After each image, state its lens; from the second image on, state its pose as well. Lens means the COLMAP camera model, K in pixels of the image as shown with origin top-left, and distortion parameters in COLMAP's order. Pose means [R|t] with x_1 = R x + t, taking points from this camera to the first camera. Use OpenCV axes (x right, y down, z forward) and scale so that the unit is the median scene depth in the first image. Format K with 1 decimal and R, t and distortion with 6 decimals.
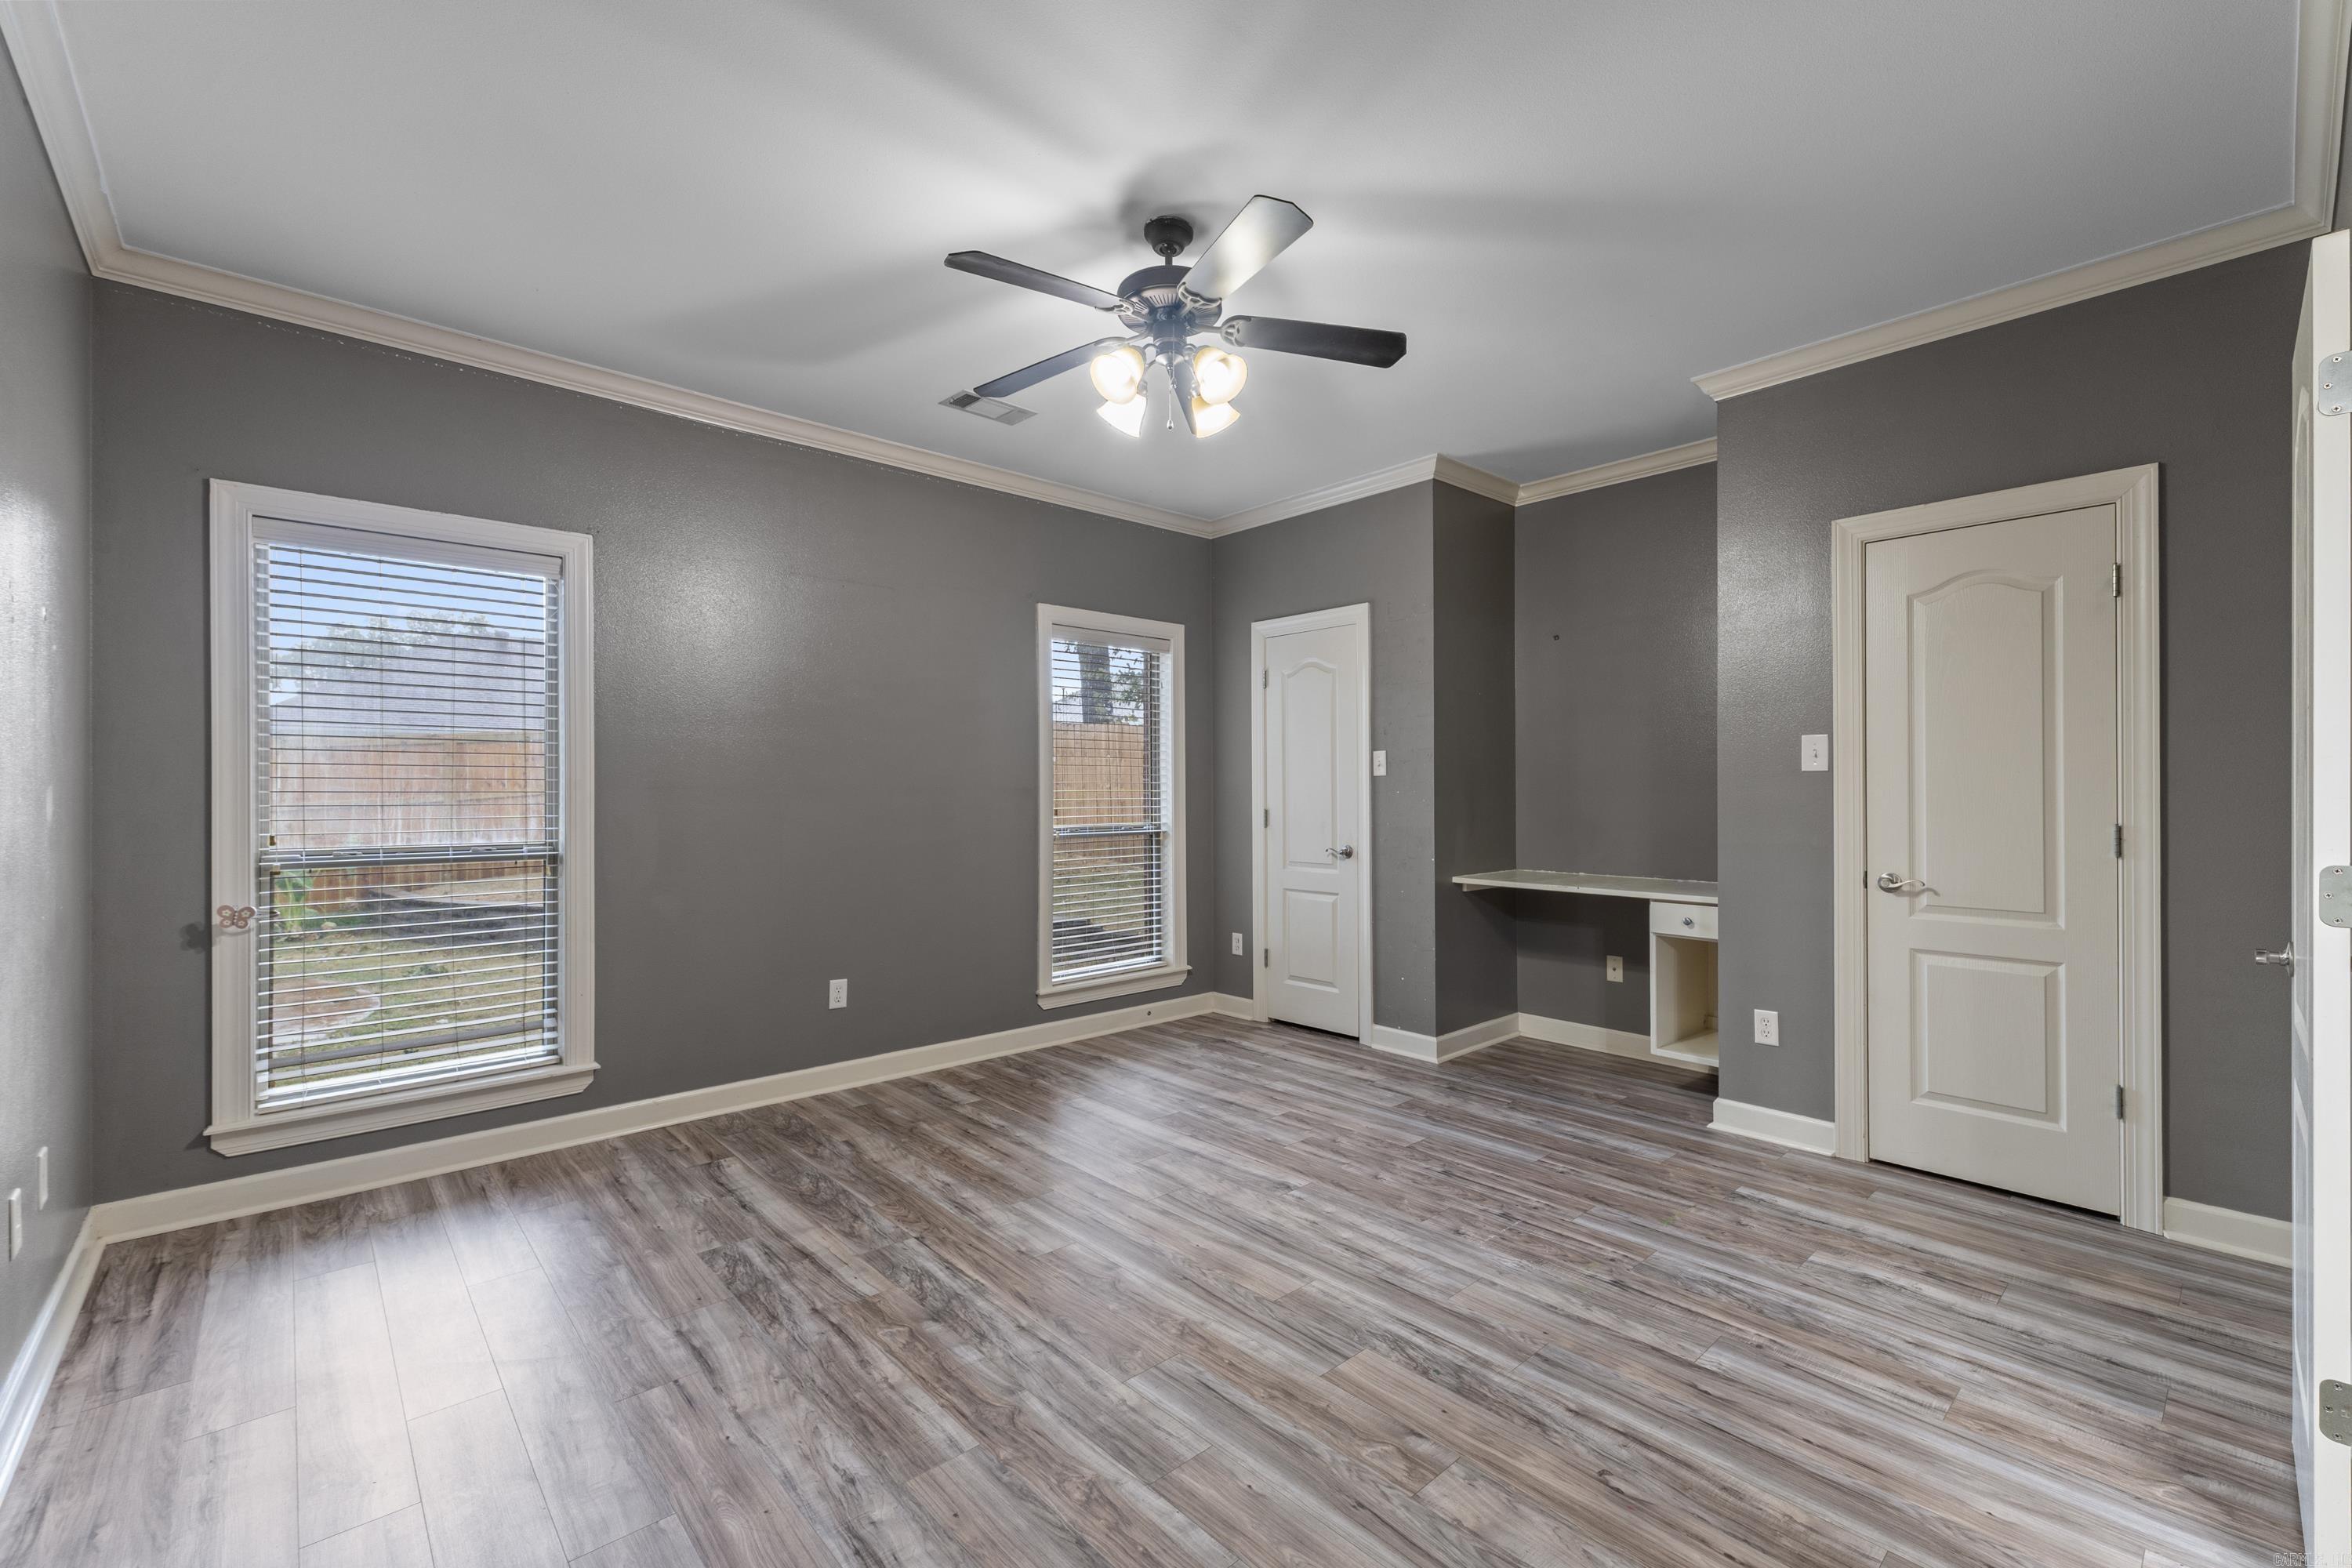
lens RADIAL K [[992.0, 0, 1196.0], [0, 992.0, 782.2], [0, 0, 1]] dist [0.001981, 0.000050]
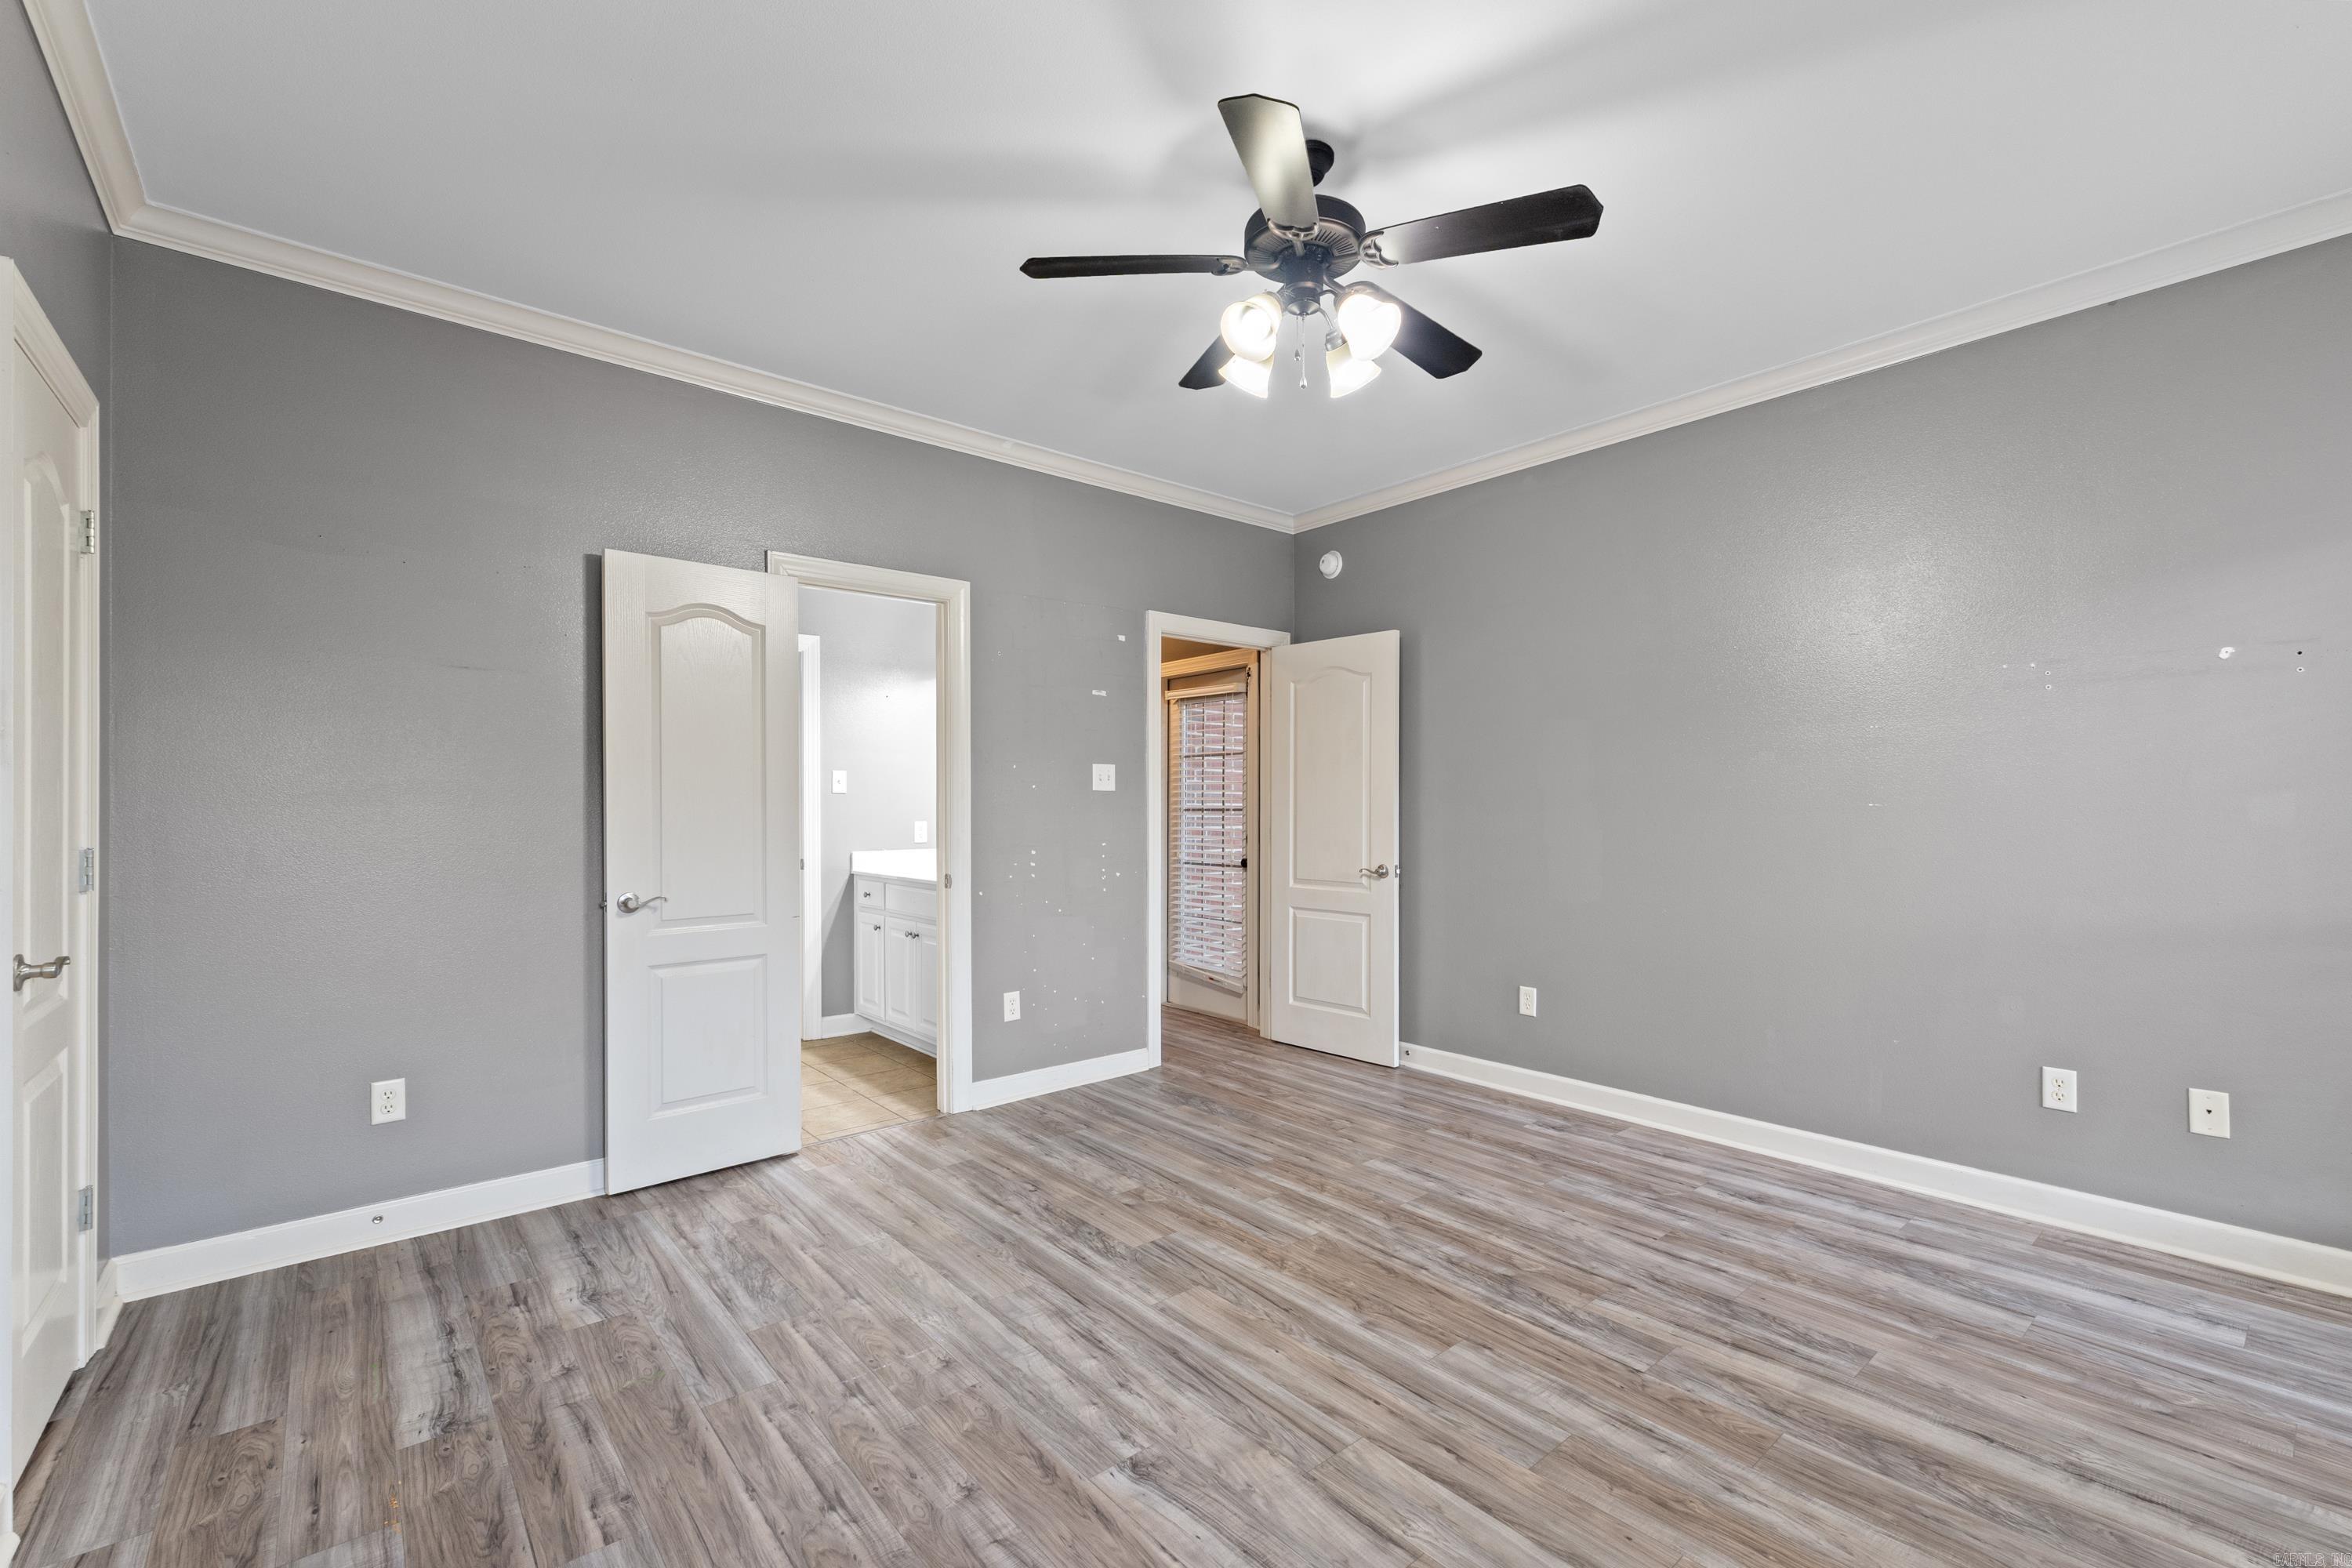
lens RADIAL K [[995.5, 0, 1198.7], [0, 995.5, 796.3], [0, 0, 1]] dist [0.001340, 0.000125]
pose [[-0.999507, 0.005794, 0.030843, 0.042477], [0.005190, 0.999794, -0.019643, 0.022980], [-0.030951, -0.019473, -0.999331, 2.020155]]
